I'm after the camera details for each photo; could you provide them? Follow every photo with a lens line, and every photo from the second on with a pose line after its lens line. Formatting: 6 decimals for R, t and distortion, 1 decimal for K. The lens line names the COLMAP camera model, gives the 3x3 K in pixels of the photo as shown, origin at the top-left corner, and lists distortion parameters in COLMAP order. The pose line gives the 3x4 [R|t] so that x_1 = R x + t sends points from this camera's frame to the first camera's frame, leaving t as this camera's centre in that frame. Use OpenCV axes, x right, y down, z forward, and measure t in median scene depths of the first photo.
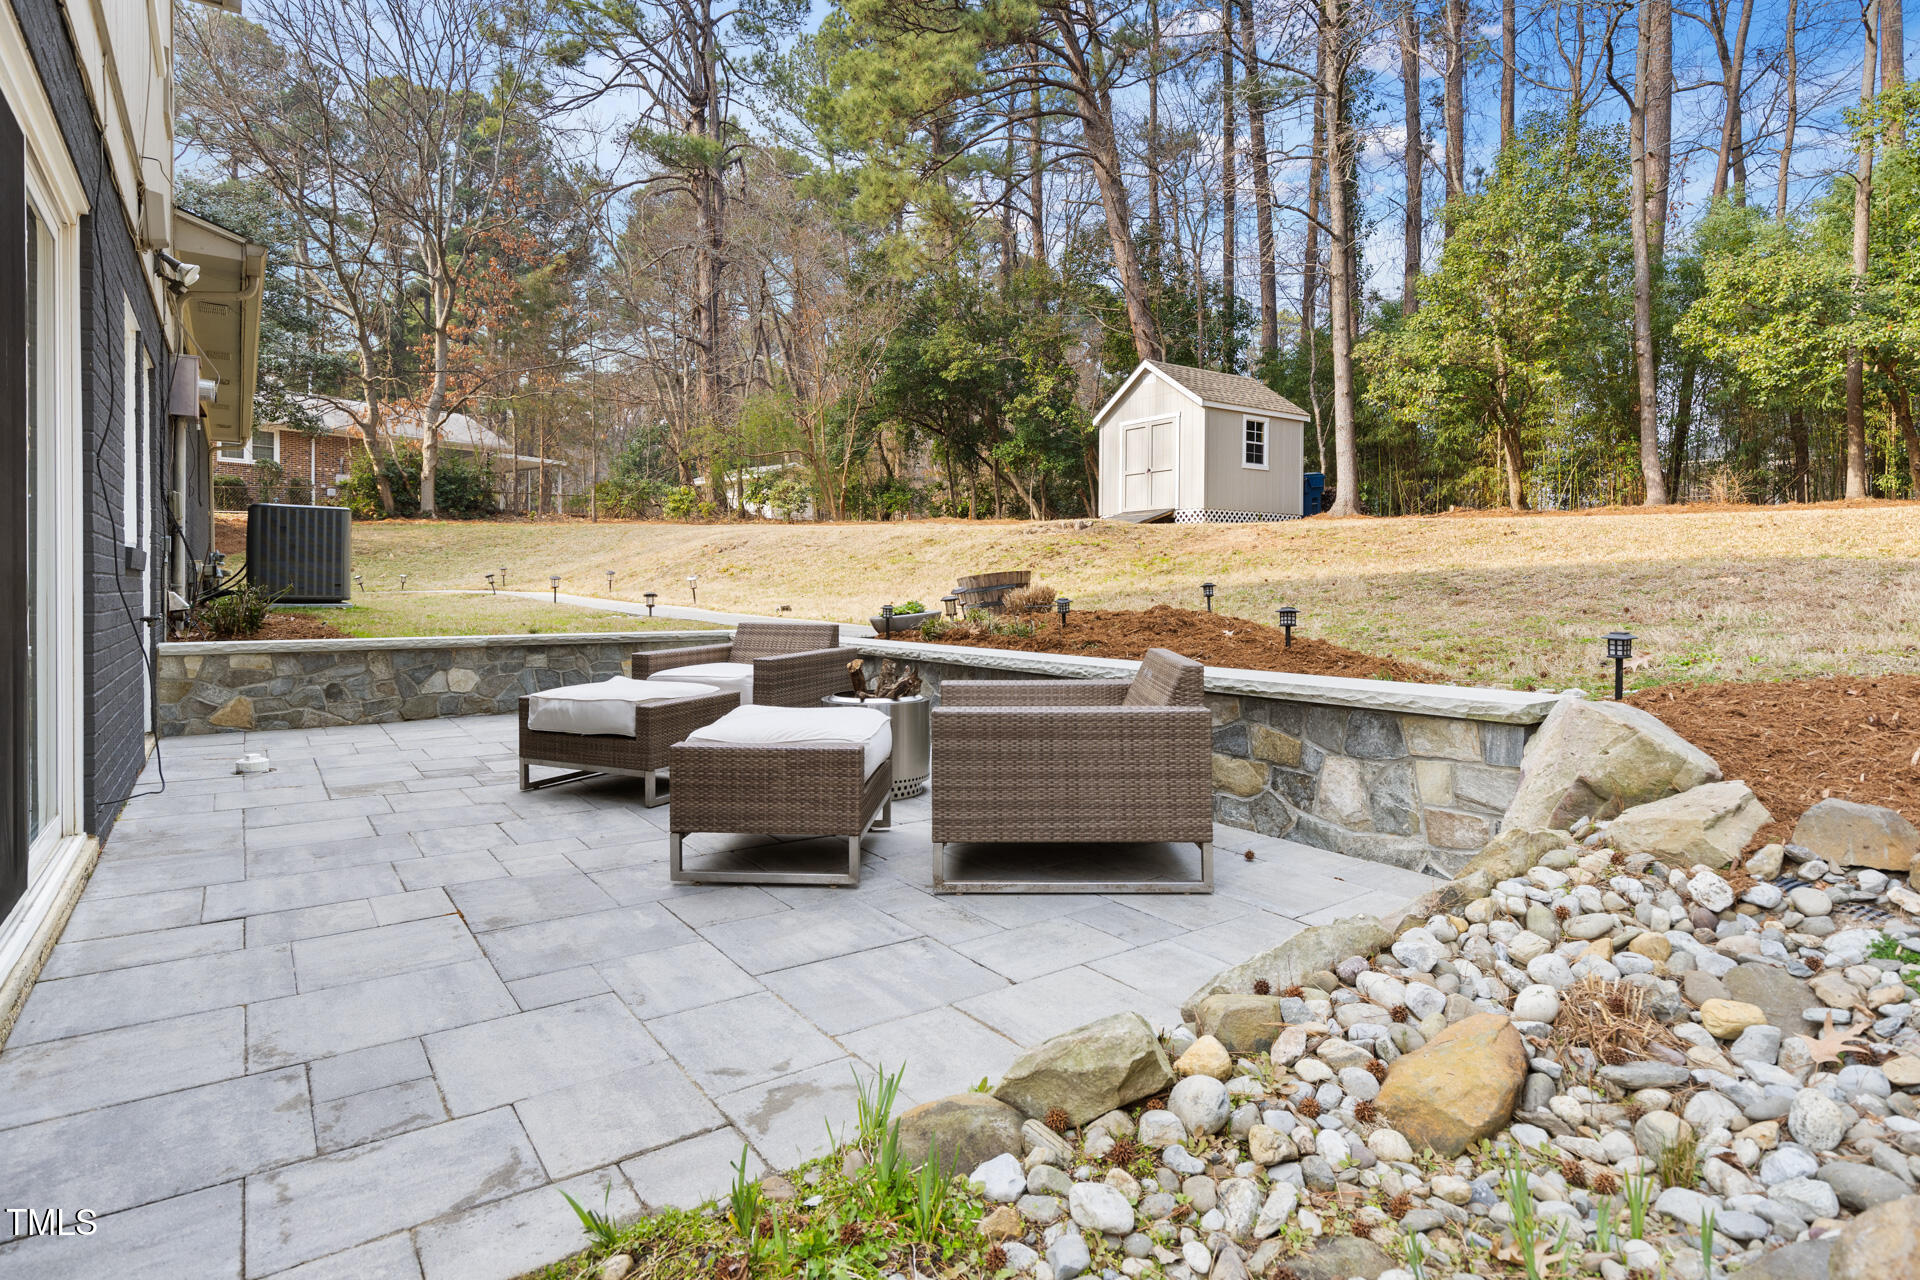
lens RADIAL K [[1003.3, 0, 973.0], [0, 1003.3, 589.4], [0, 0, 1]] dist [0.002044, 0.000258]
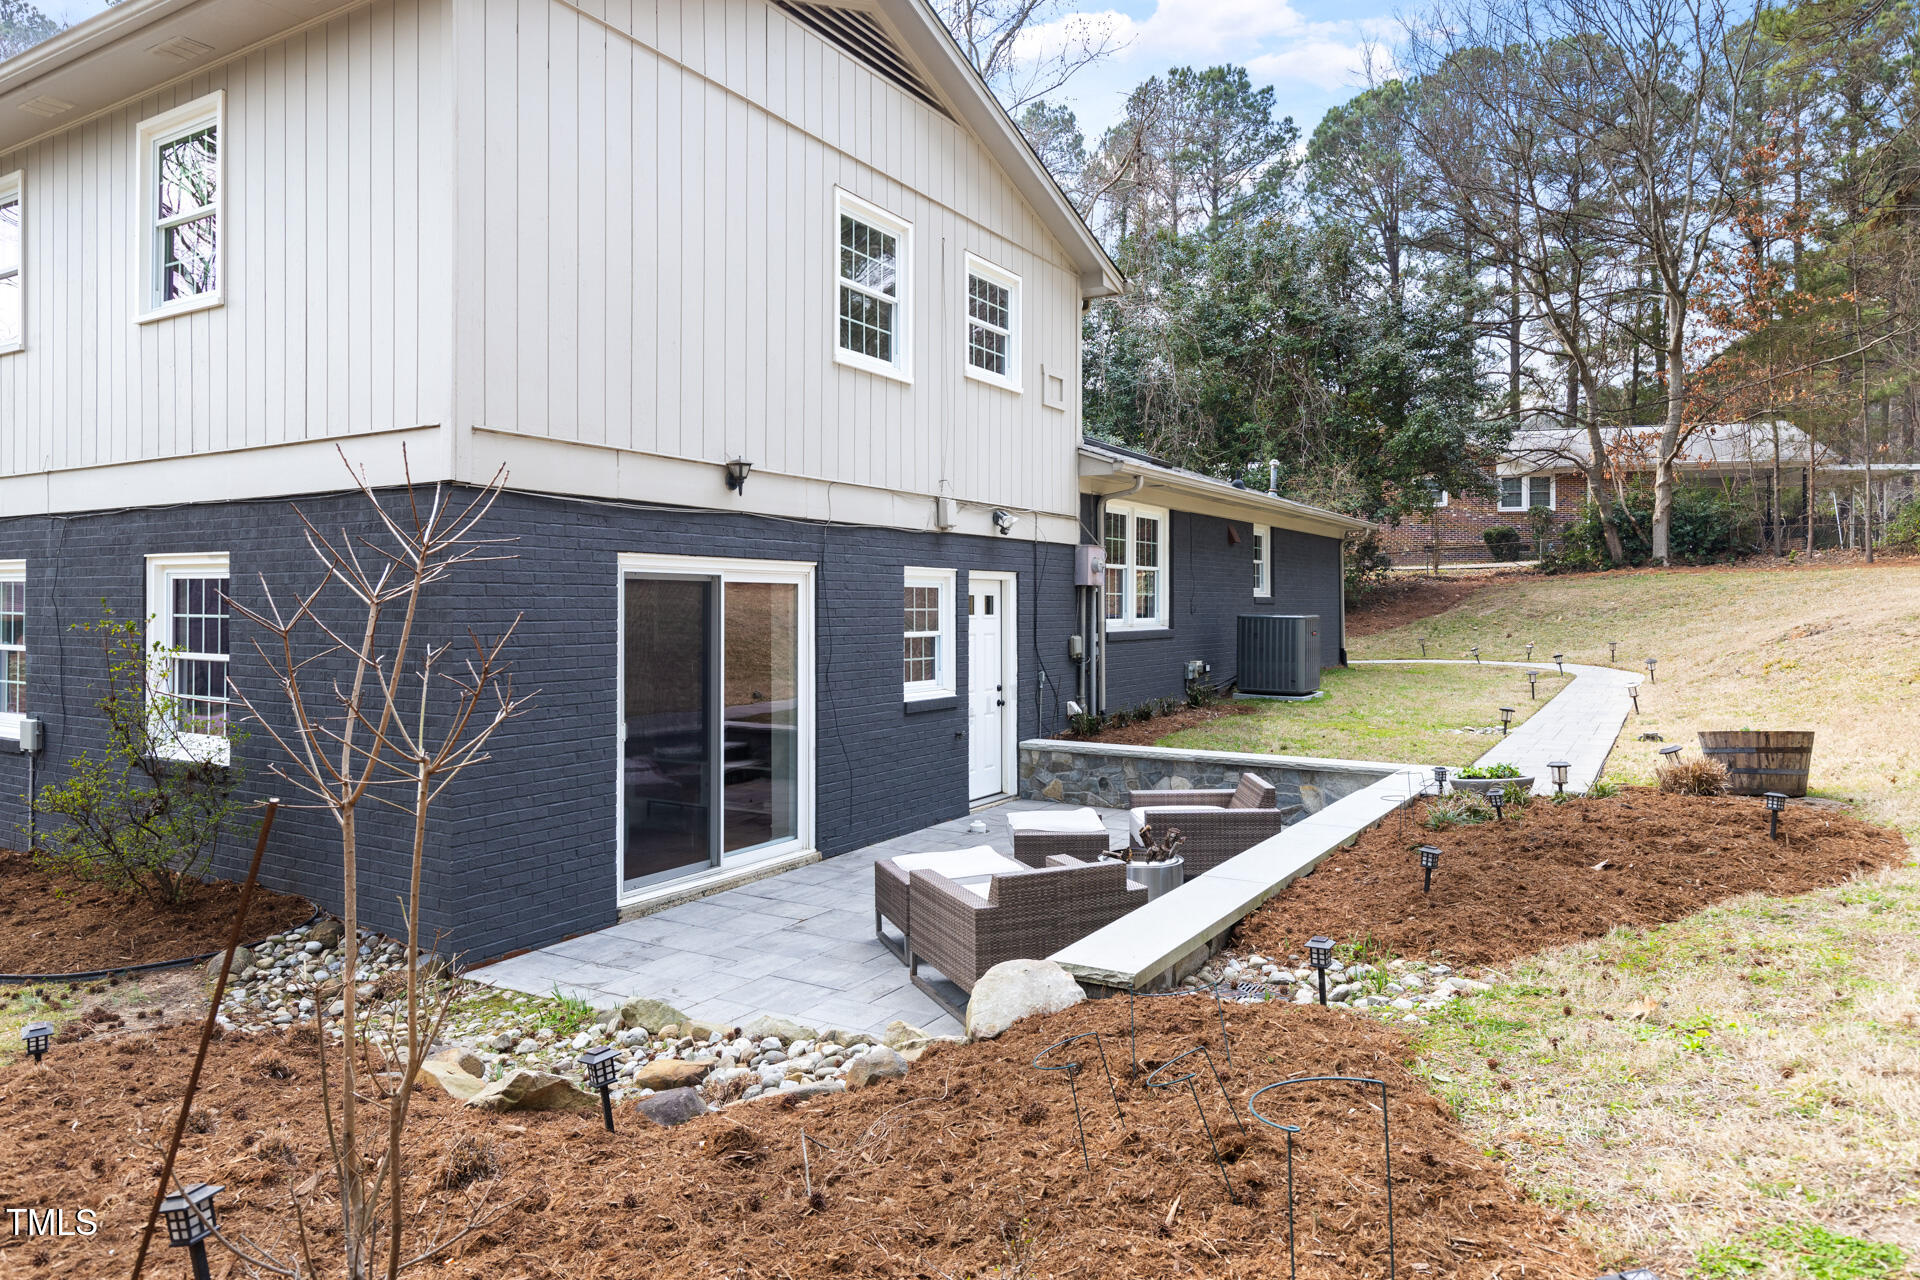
lens RADIAL K [[1212.4, 0, 959.2], [0, 1212.4, 628.3], [0, 0, 1]] dist [0.001201, -0.000136]
pose [[0.391304, 0.011628, -0.920188, 0.189936], [-0.000720, 0.999924, 0.012330, -0.030627], [0.920261, -0.004162, 0.391282, 0.033443]]
